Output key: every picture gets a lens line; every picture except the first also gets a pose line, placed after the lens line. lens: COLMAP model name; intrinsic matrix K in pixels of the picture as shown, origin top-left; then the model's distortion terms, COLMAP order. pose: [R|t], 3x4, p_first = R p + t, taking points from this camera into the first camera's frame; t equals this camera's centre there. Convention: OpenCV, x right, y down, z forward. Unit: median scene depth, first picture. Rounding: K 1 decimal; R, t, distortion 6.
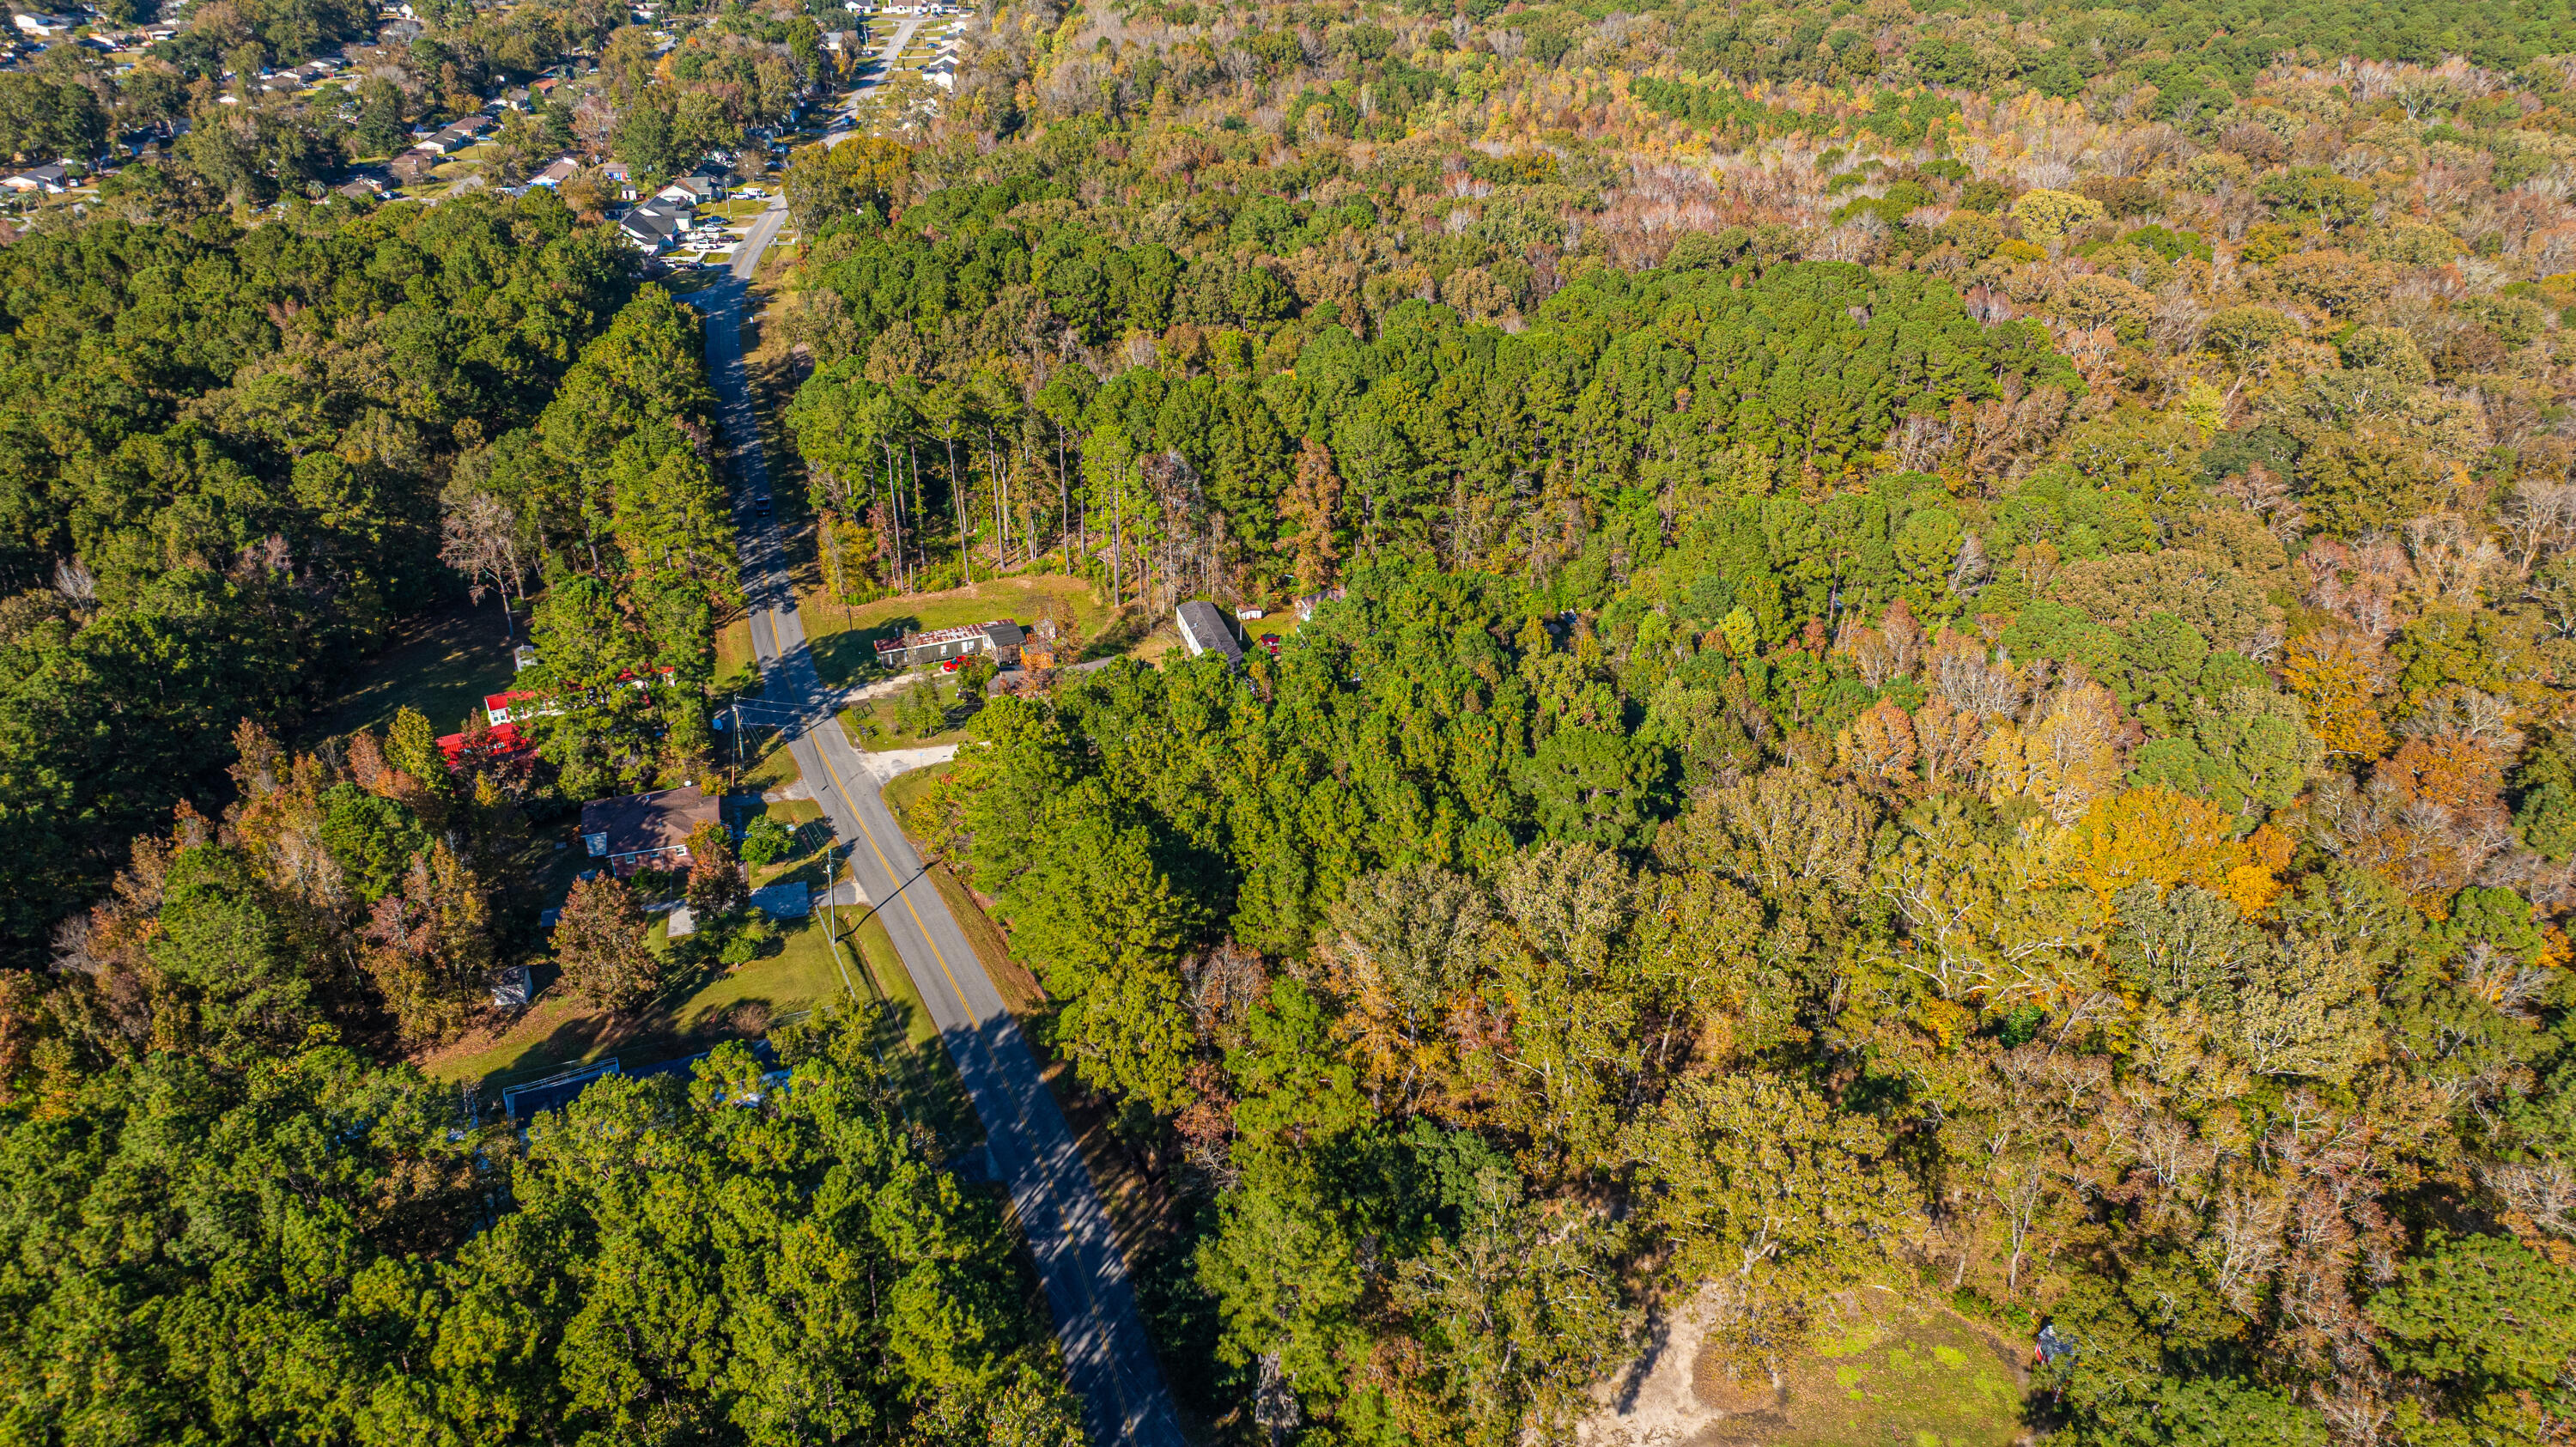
lens RADIAL K [[1778.1, 0, 1290.1], [0, 1778.1, 722.6], [0, 0, 1]] dist [-0.003902, 0.005948]
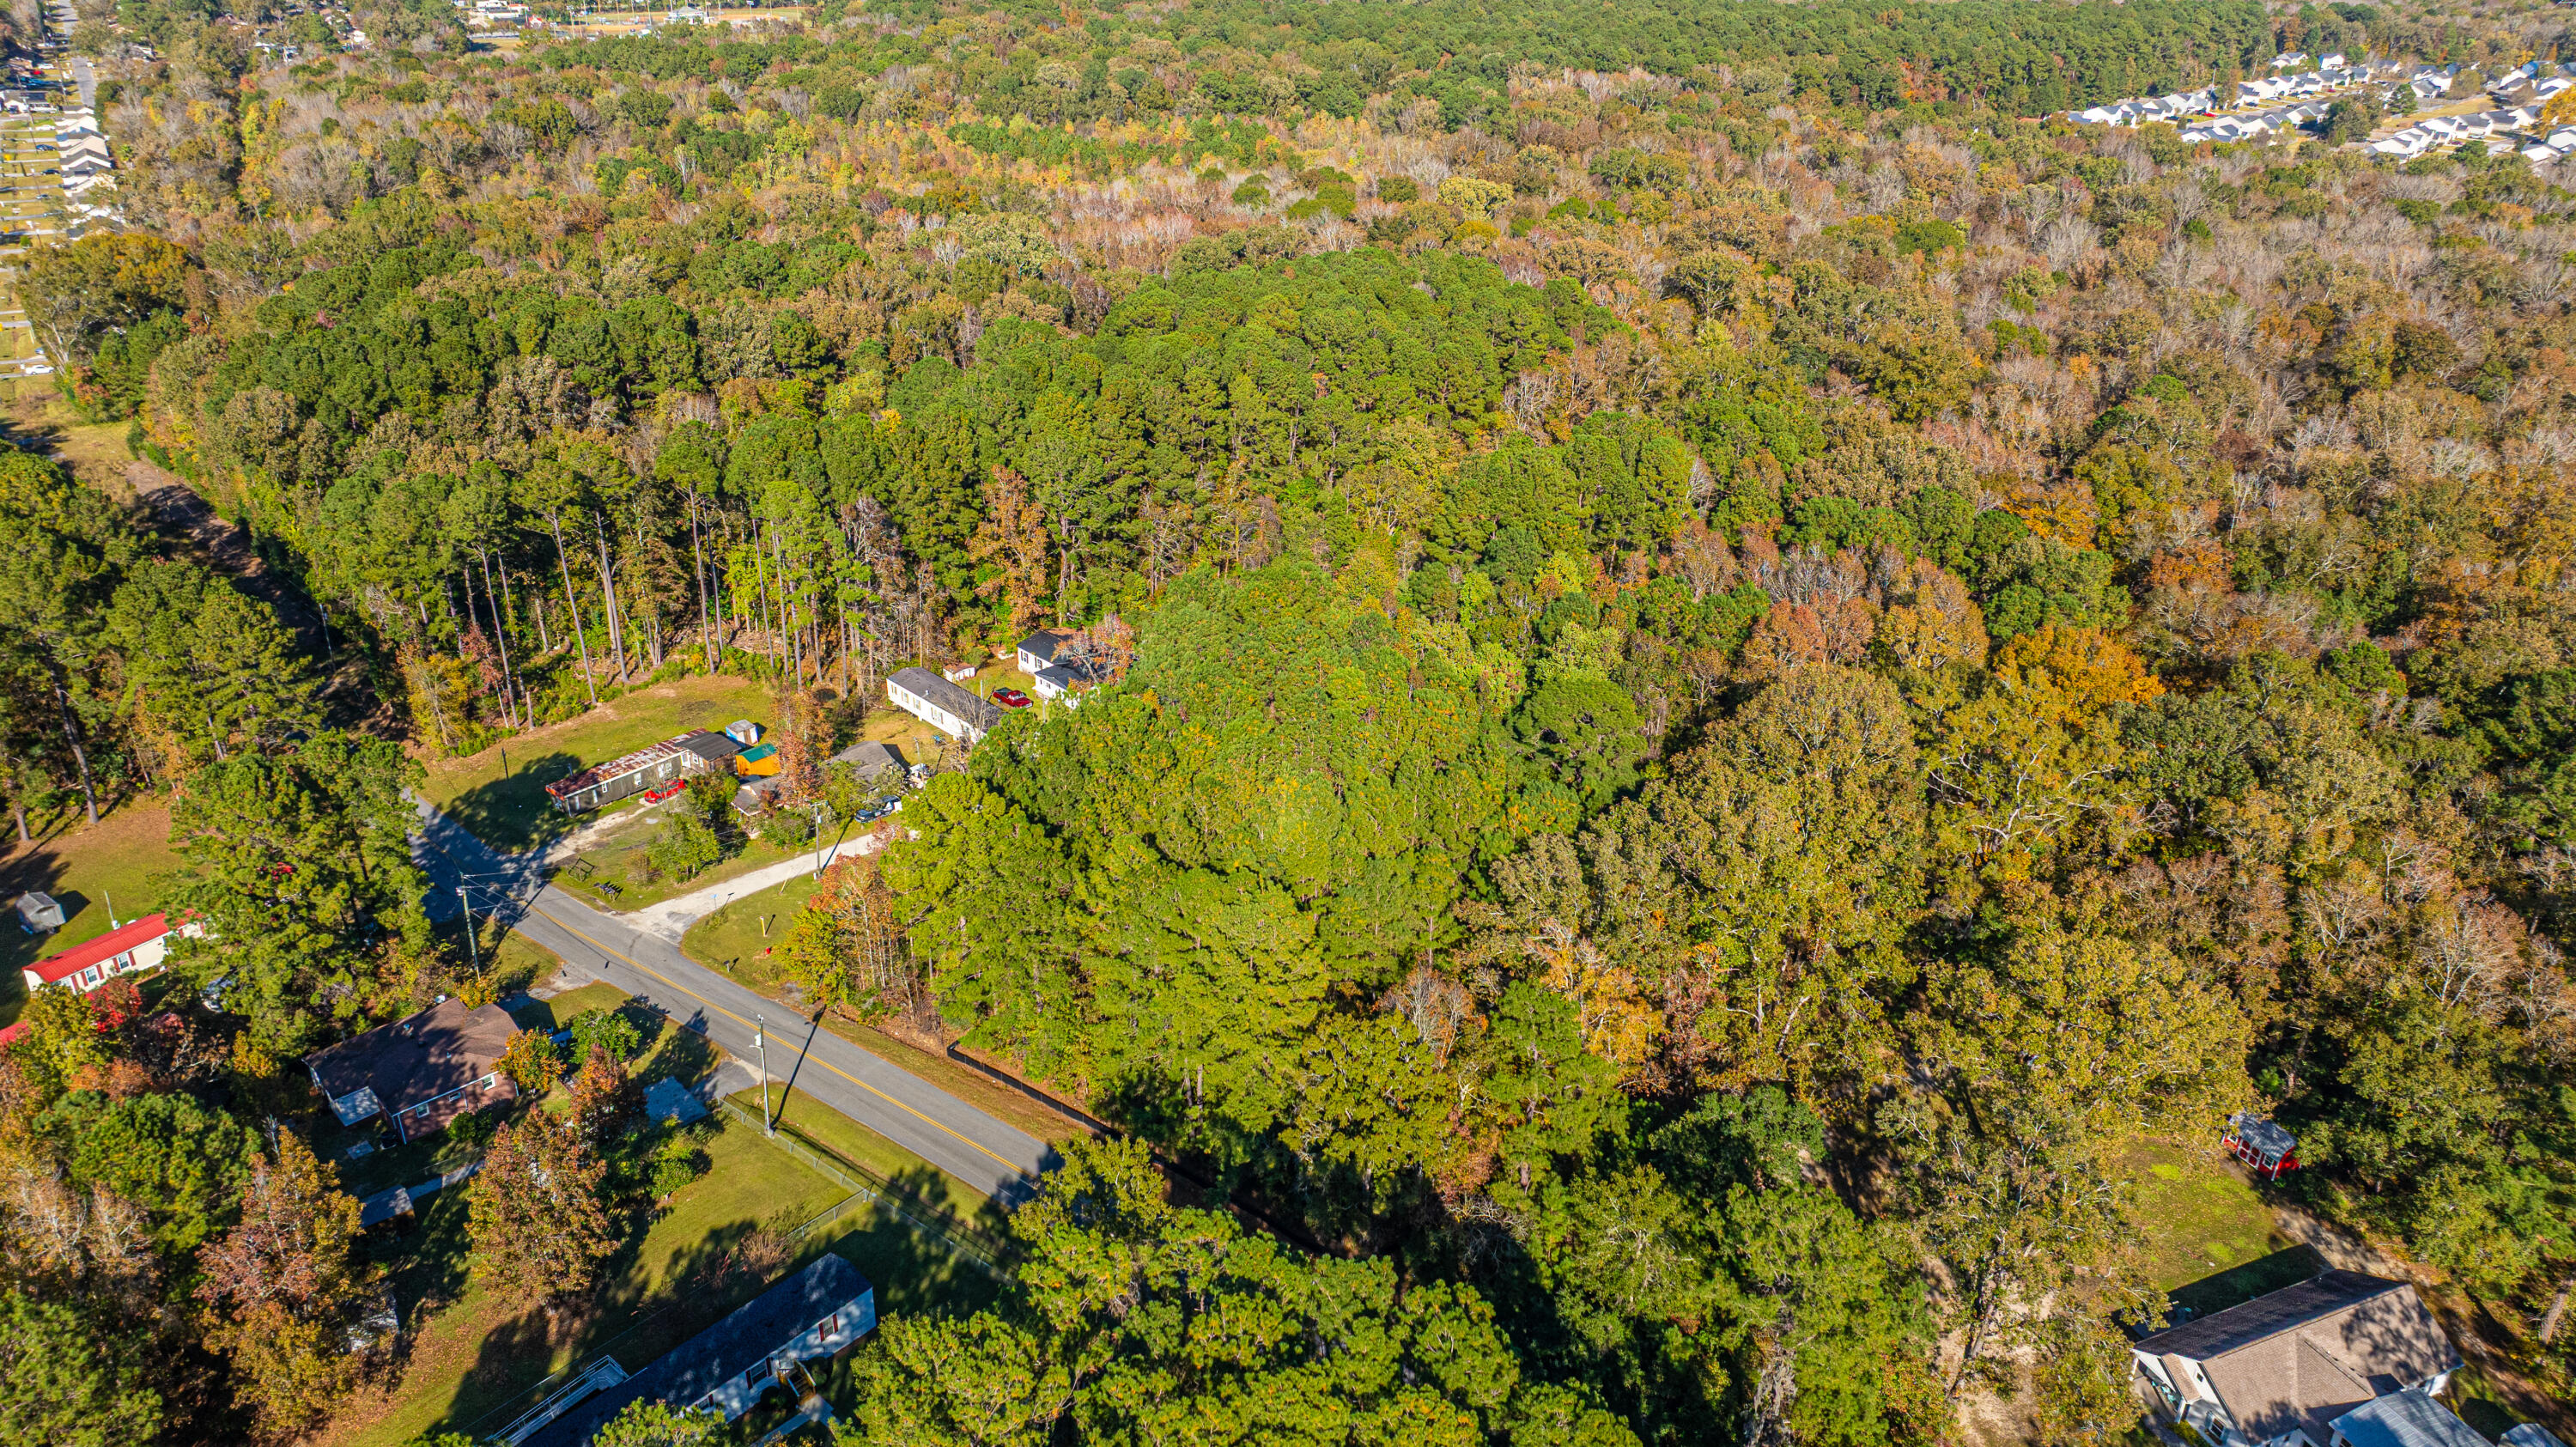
lens RADIAL K [[1778.1, 0, 1288.4], [0, 1778.1, 724.7], [0, 0, 1]] dist [-0.003902, 0.005948]
pose [[0.893131, -0.194528, 0.405556, -0.255023], [0.211629, 0.977346, 0.002733, -0.004379], [-0.396900, 0.083387, 0.914066, 0.138549]]
